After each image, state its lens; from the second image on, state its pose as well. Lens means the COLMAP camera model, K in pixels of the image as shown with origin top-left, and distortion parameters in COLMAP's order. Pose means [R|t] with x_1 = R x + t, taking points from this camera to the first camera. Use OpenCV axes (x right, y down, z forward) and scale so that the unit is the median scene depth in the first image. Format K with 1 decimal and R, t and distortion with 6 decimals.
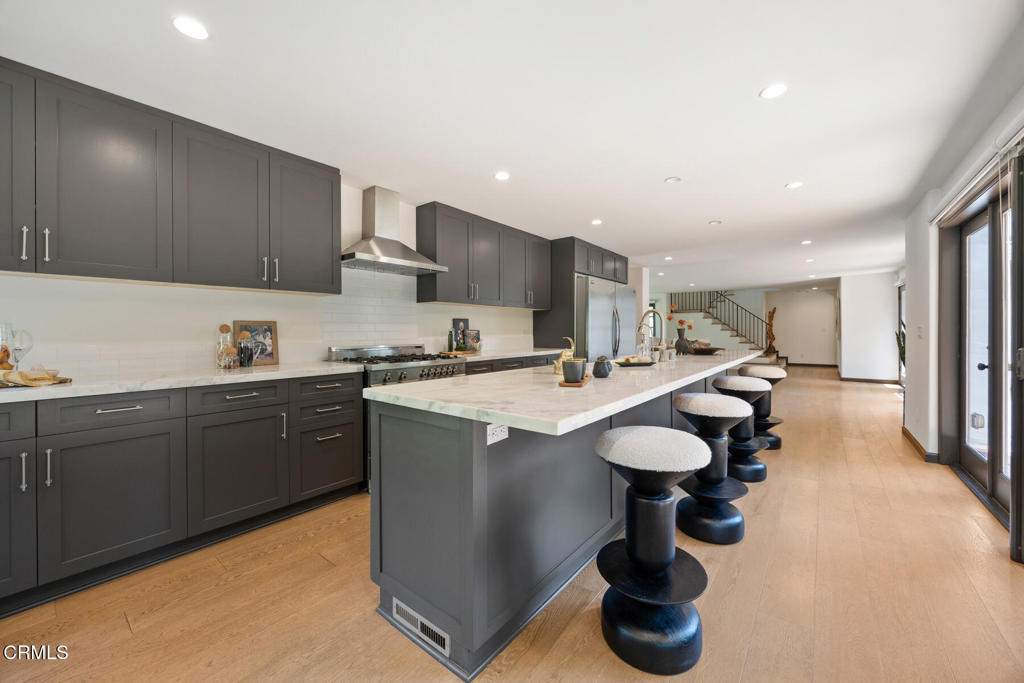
lens RADIAL K [[394.8, 0, 512.1], [0, 394.8, 331.5], [0, 0, 1]] dist [0.001854, 0.000089]
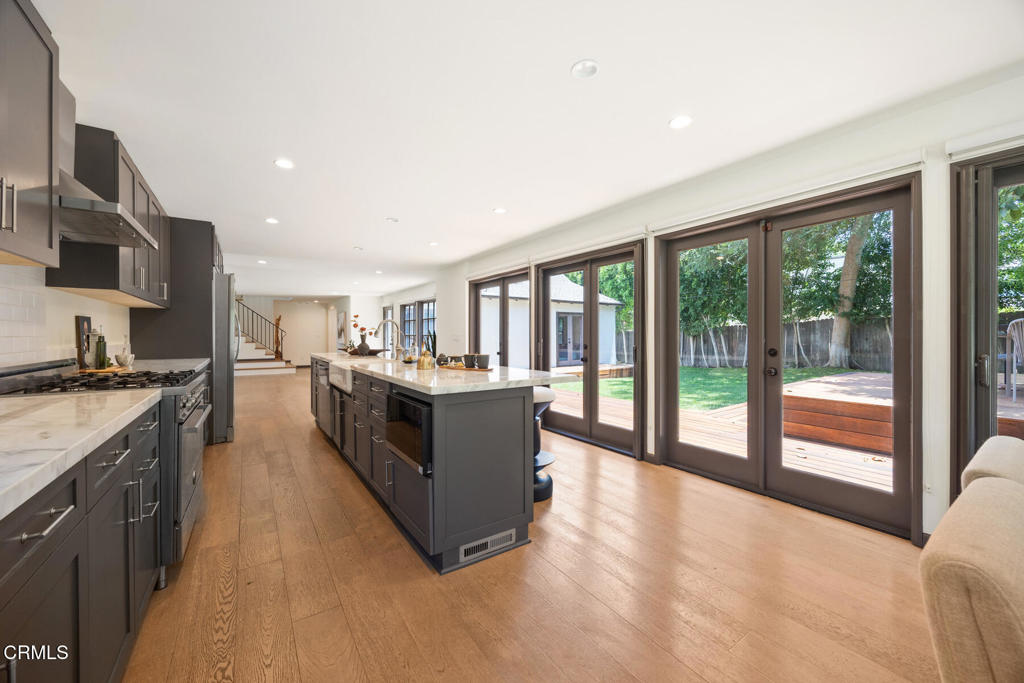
lens RADIAL K [[394.8, 0, 514.8], [0, 394.8, 338.9], [0, 0, 1]] dist [0.001854, 0.000089]
pose [[0.297411, -0.004665, 0.954738, -0.194596], [0.001161, 0.999989, 0.004524, 0.000504], [-0.954749, -0.000237, 0.297413, 0.063137]]
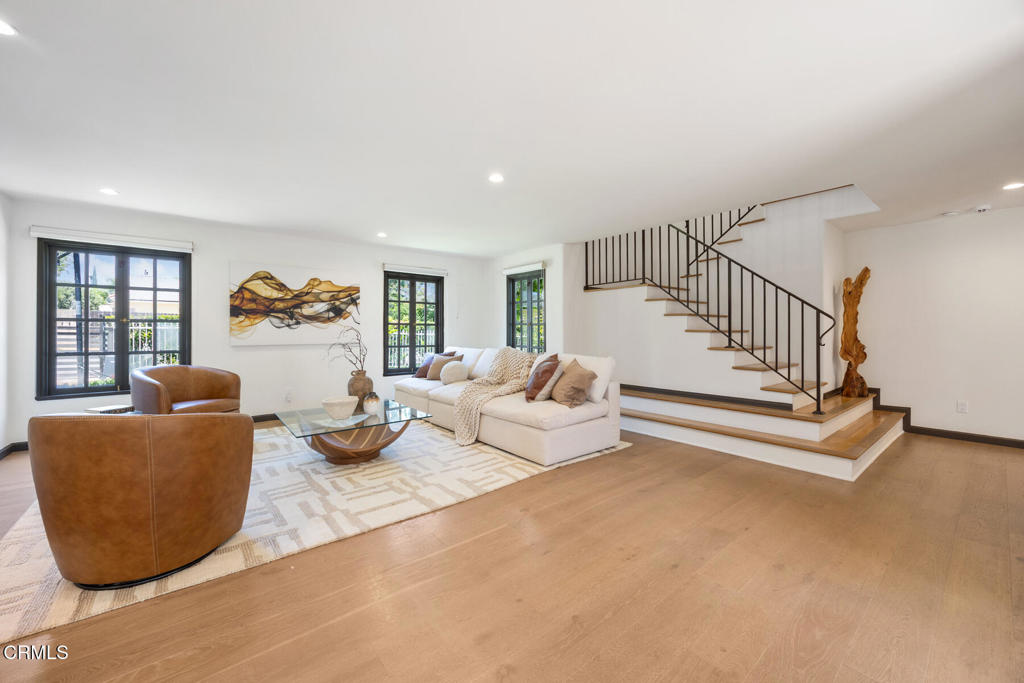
lens RADIAL K [[394.8, 0, 511.9], [0, 394.8, 334.8], [0, 0, 1]] dist [0.001854, 0.000089]
pose [[0.975925, 0.005854, -0.218028, 0.454361], [-0.005804, 0.999983, 0.000873, 0.000216], [0.218030, 0.000414, 0.975942, 0.614548]]
